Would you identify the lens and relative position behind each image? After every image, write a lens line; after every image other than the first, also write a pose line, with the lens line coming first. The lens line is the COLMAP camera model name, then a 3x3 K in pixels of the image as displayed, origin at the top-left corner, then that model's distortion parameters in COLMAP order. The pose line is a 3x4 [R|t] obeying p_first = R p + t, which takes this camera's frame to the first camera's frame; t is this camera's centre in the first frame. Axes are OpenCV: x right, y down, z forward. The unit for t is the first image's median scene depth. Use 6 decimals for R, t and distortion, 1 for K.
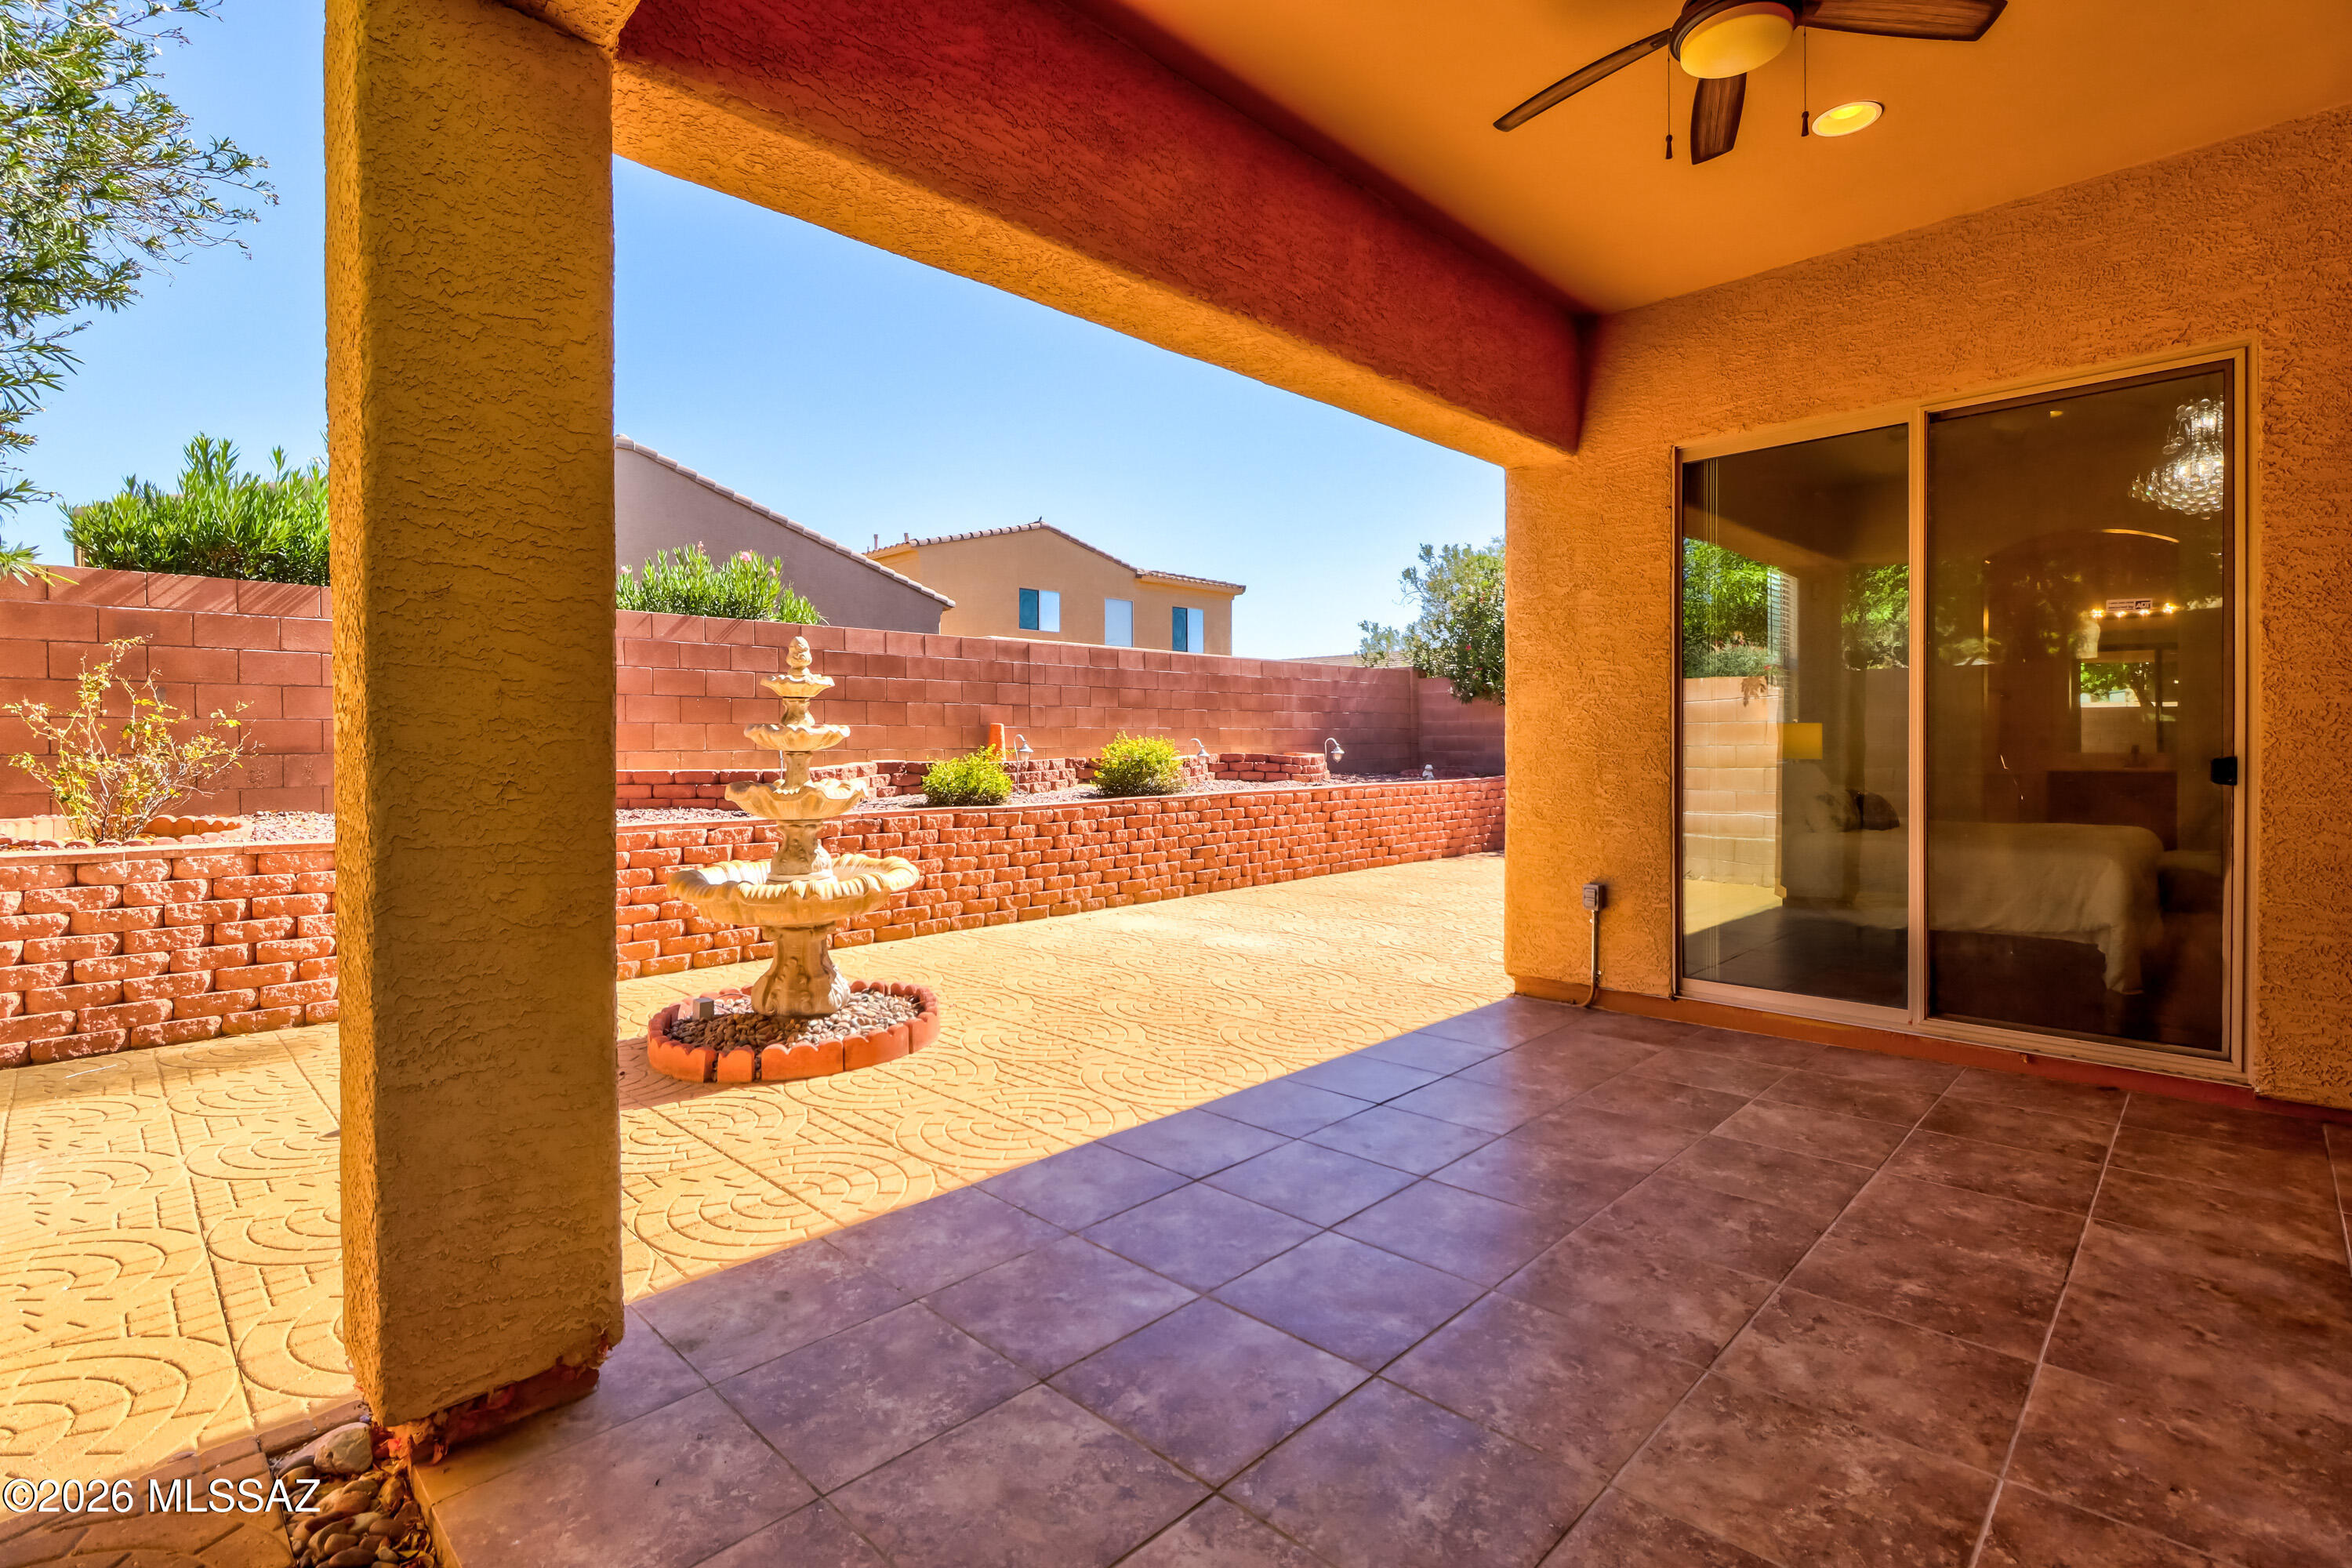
lens RADIAL K [[1090.4, 0, 1174.0], [0, 1090.4, 748.6], [0, 0, 1]] dist [0.002693, -0.001187]
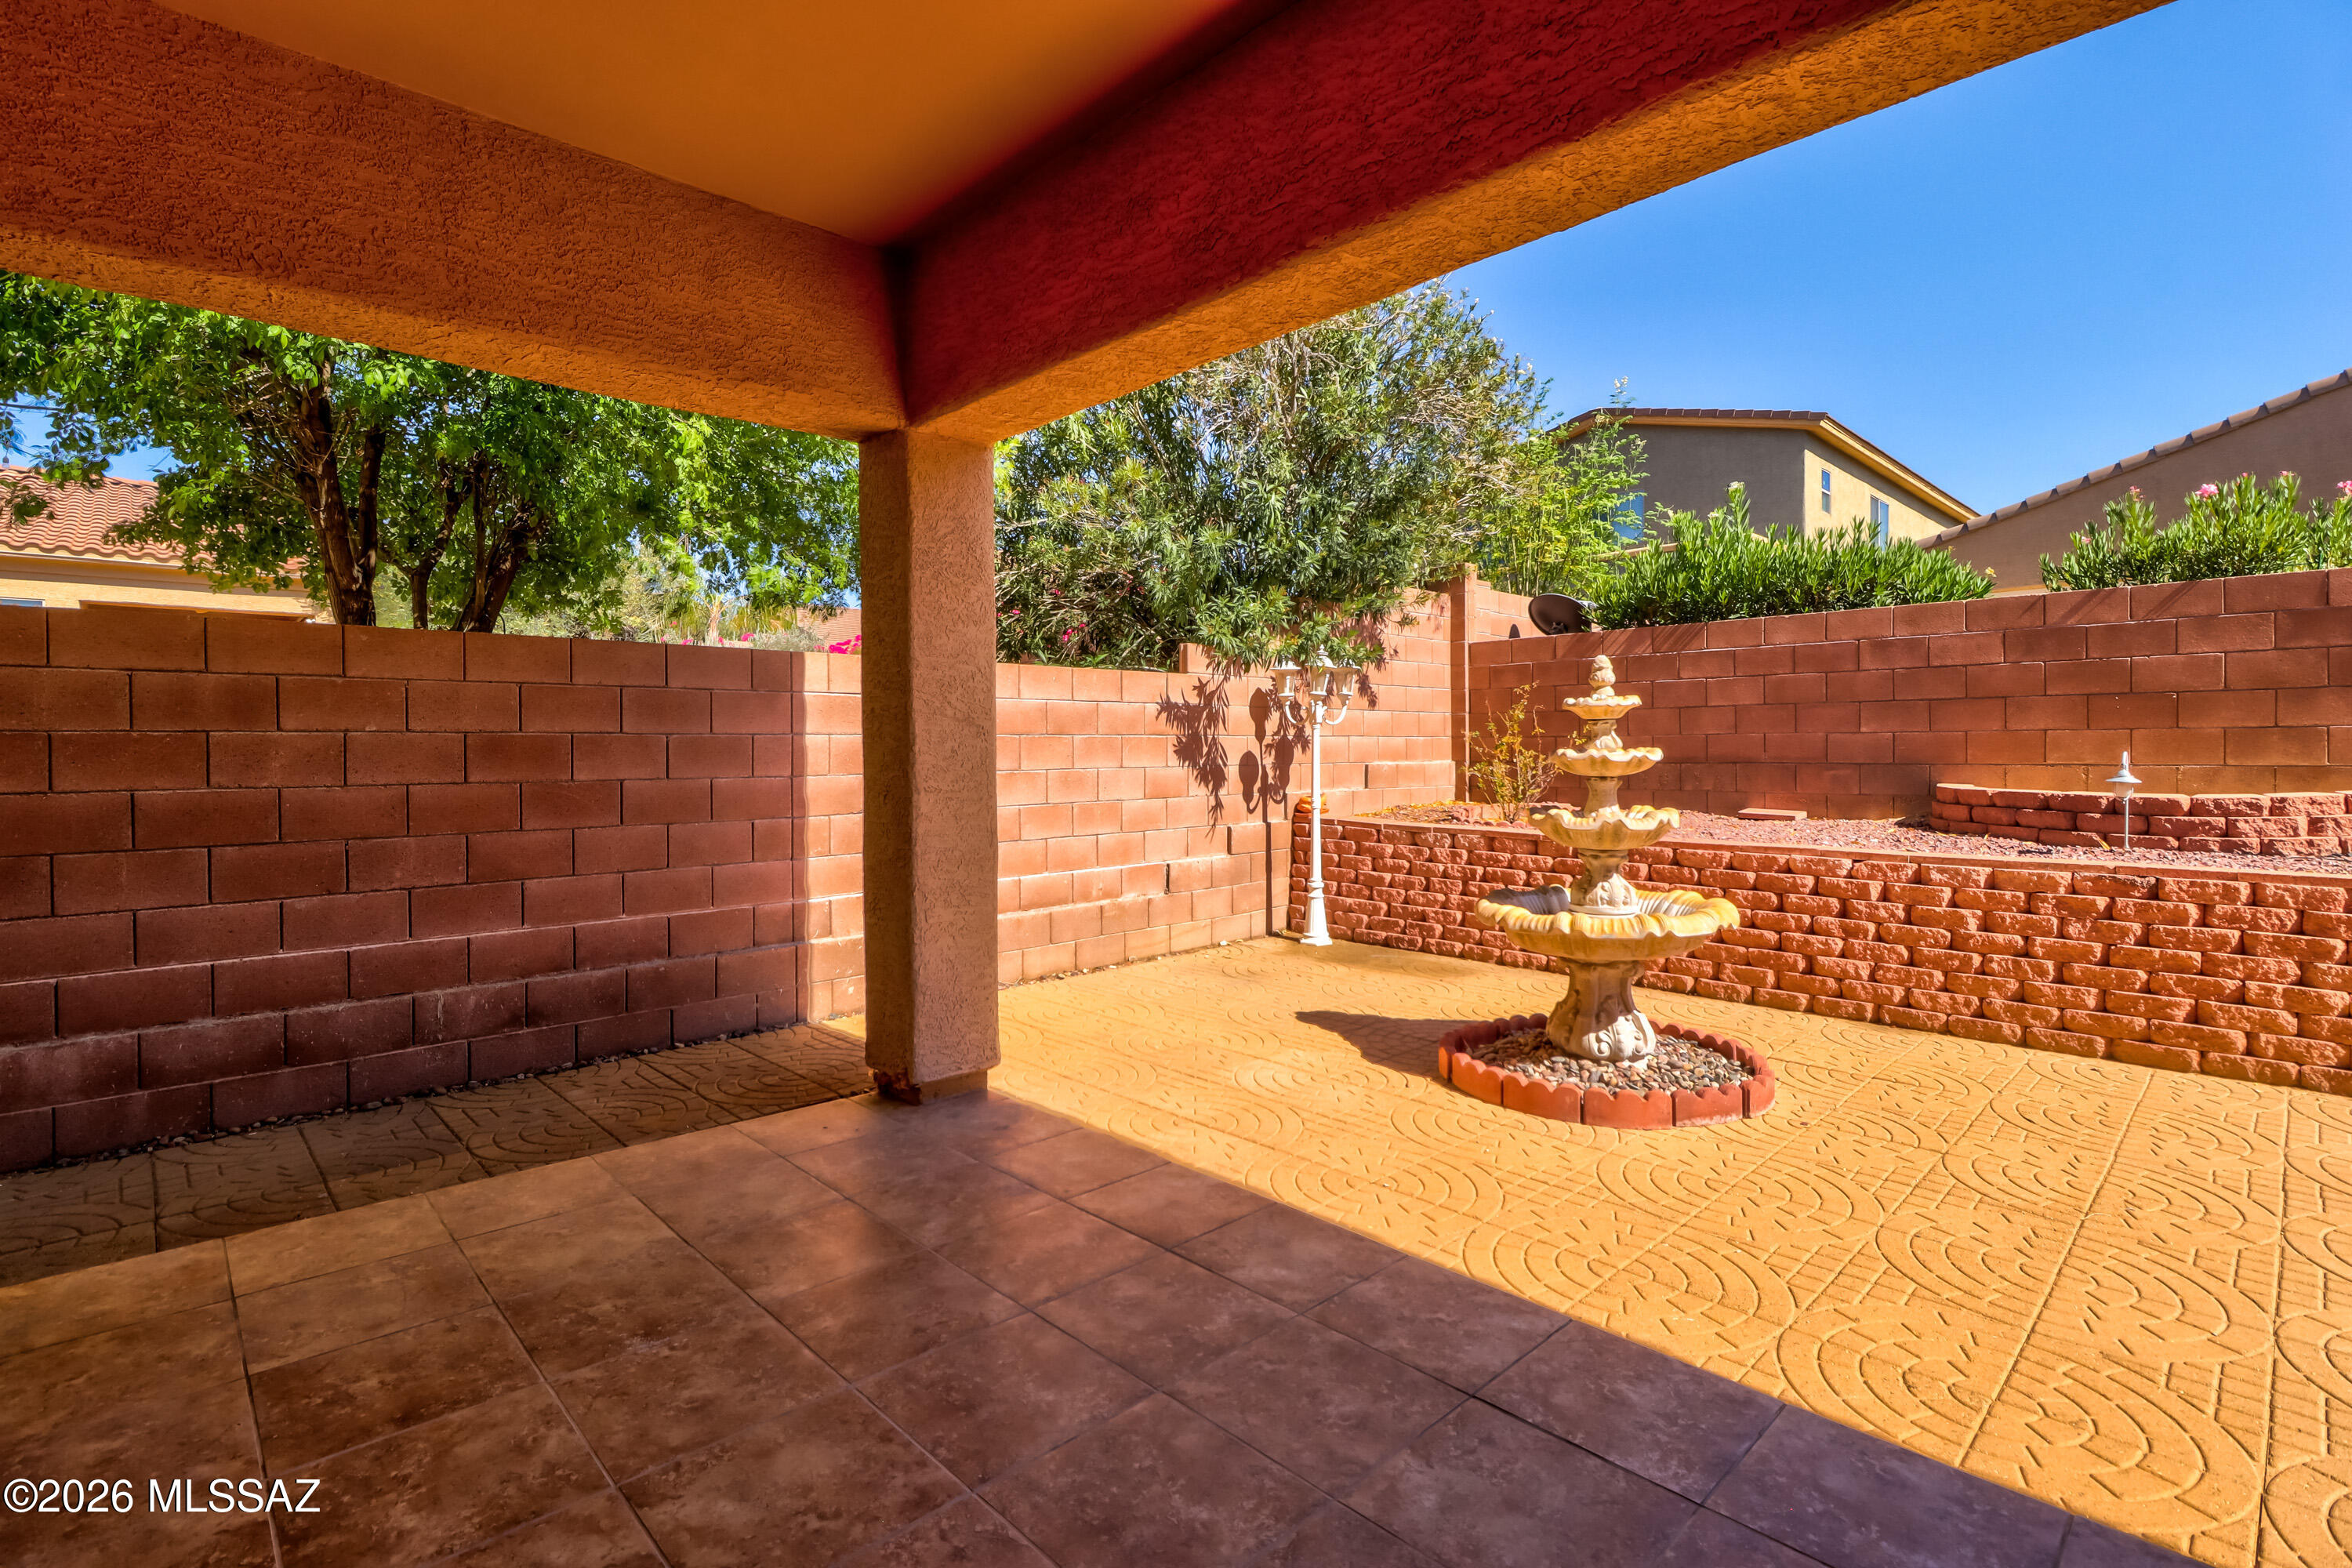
lens RADIAL K [[1090.4, 0, 1174.0], [0, 1090.4, 748.6], [0, 0, 1]] dist [0.002693, -0.001187]
pose [[-0.030503, 0.005274, -0.999521, 0.471595], [0.003161, 0.999982, 0.005180, -0.021410], [0.999530, -0.003001, -0.030519, 0.506634]]
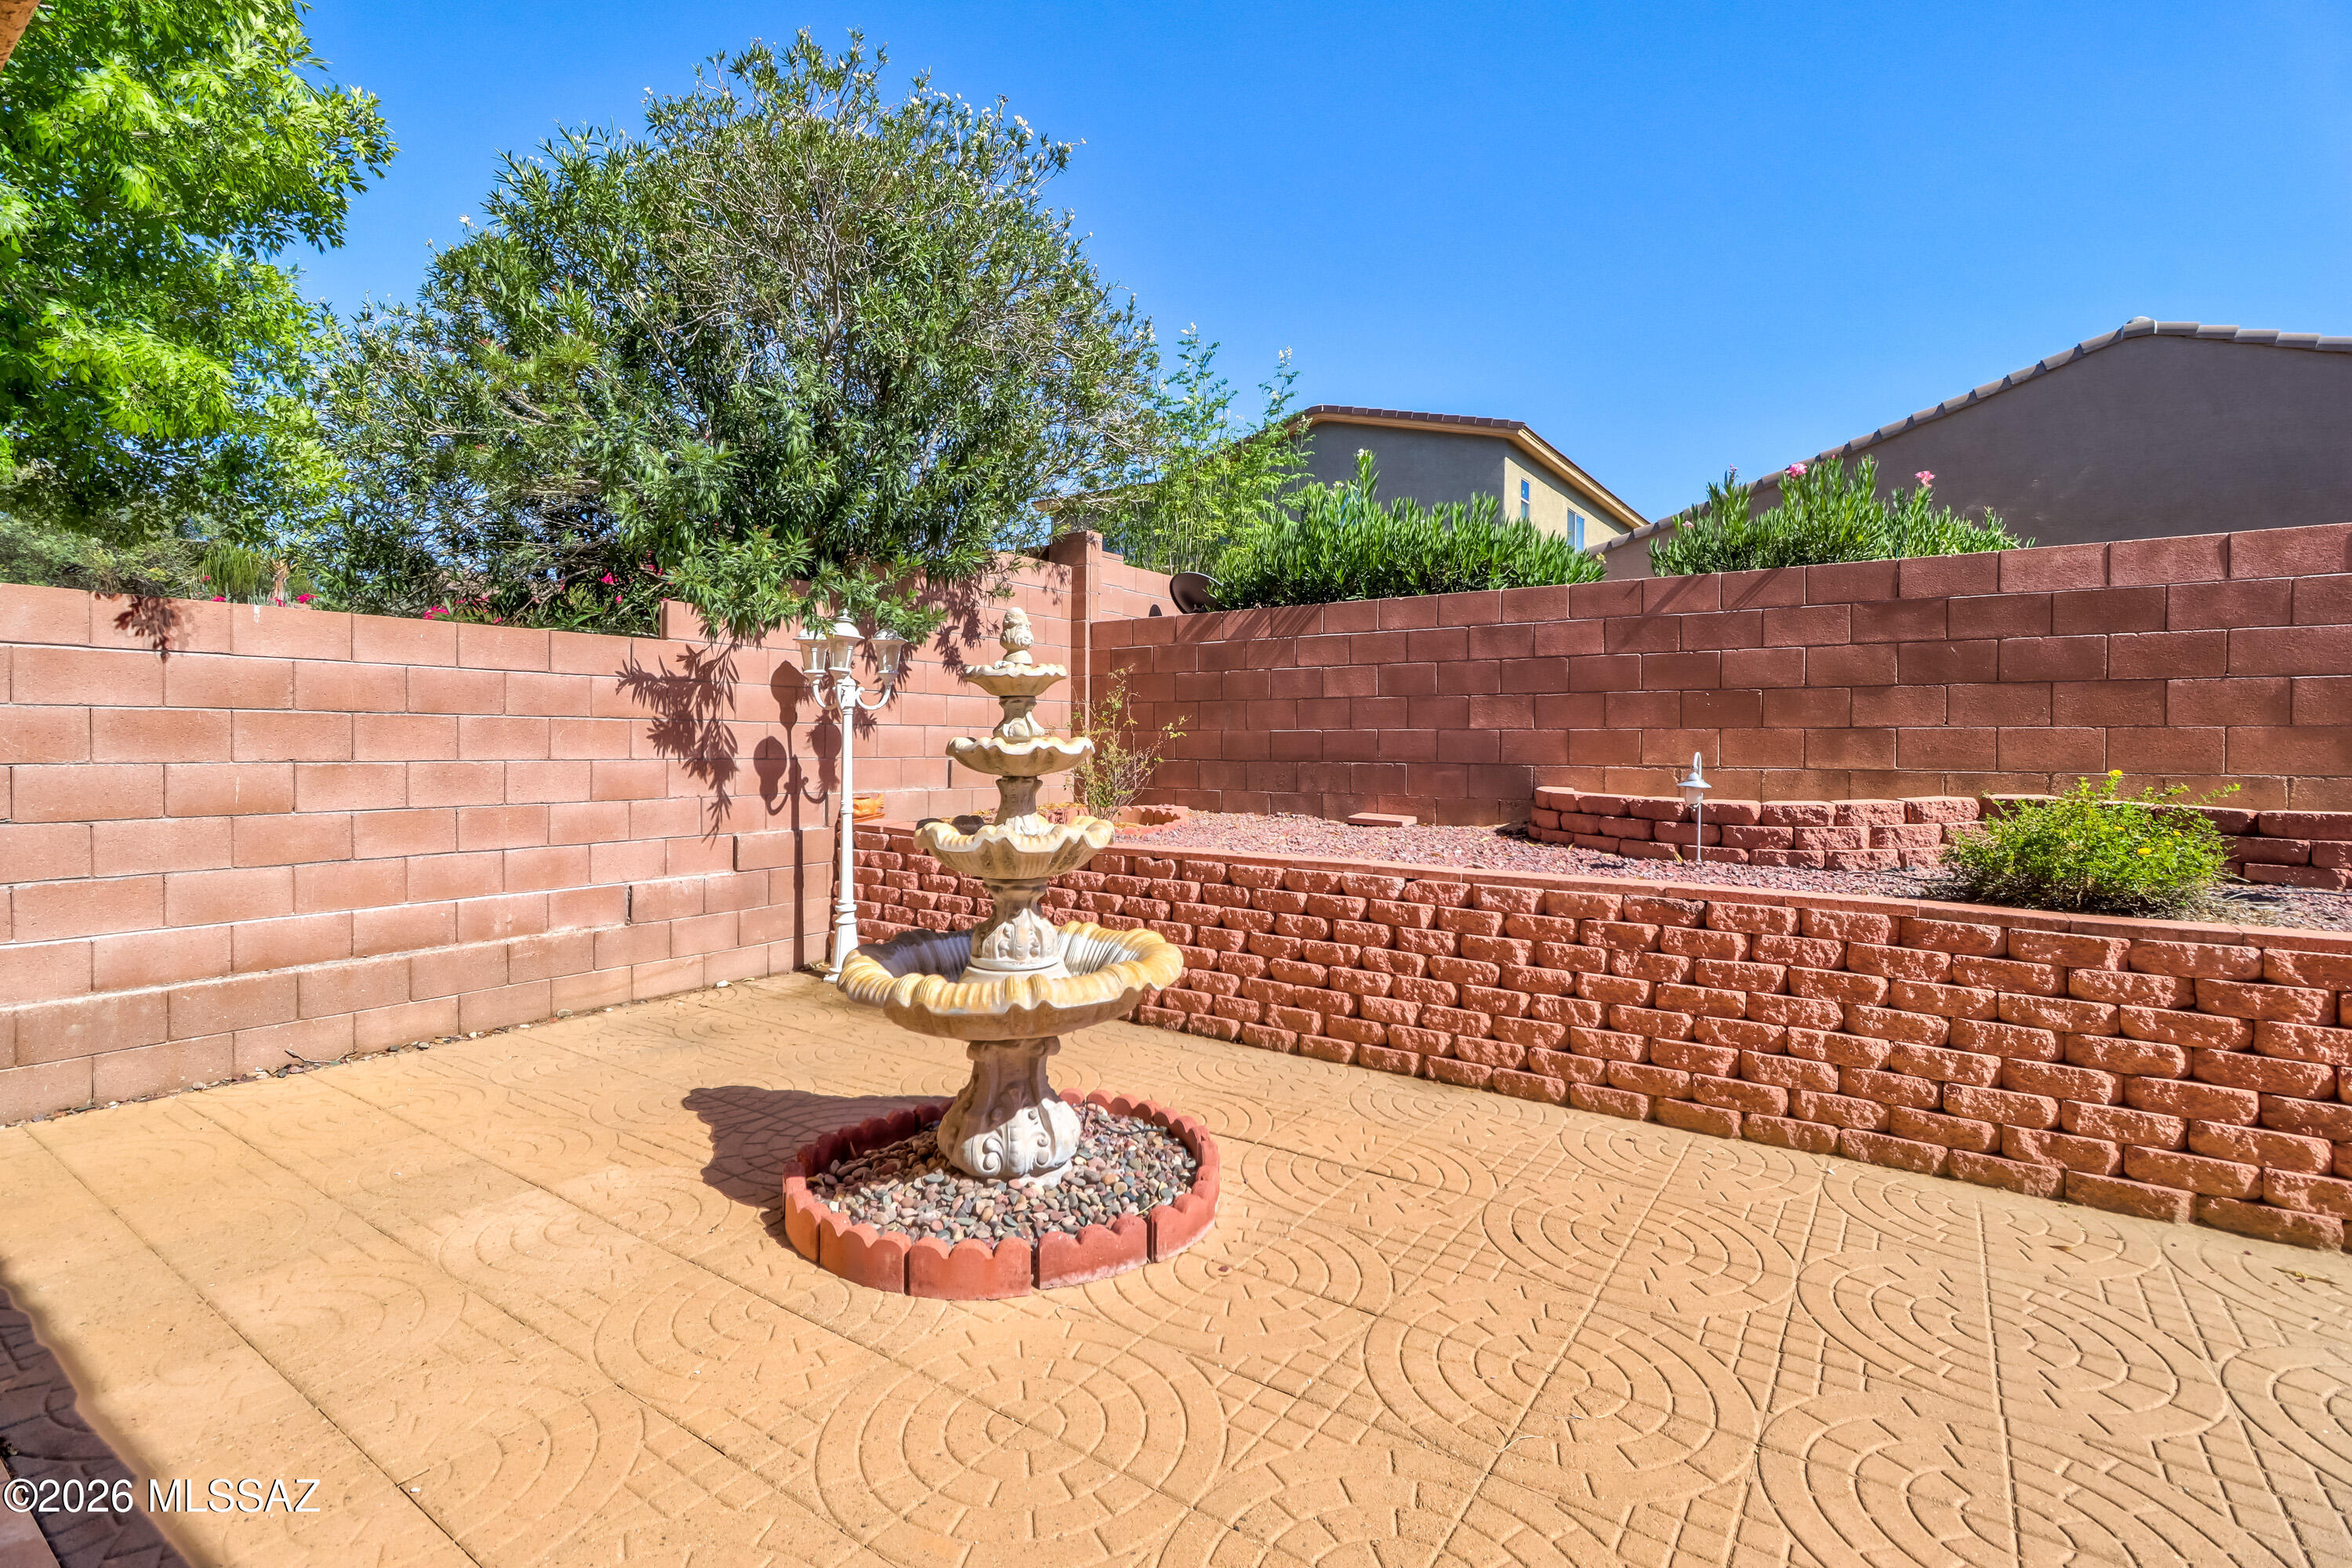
lens RADIAL K [[1090.4, 0, 1174.0], [0, 1090.4, 748.6], [0, 0, 1]] dist [0.002693, -0.001187]
pose [[0.167613, 0.008680, -0.985815, 0.264091], [-0.010682, 0.999919, 0.006988, -0.015683], [0.985795, 0.009359, 0.167692, 0.755943]]
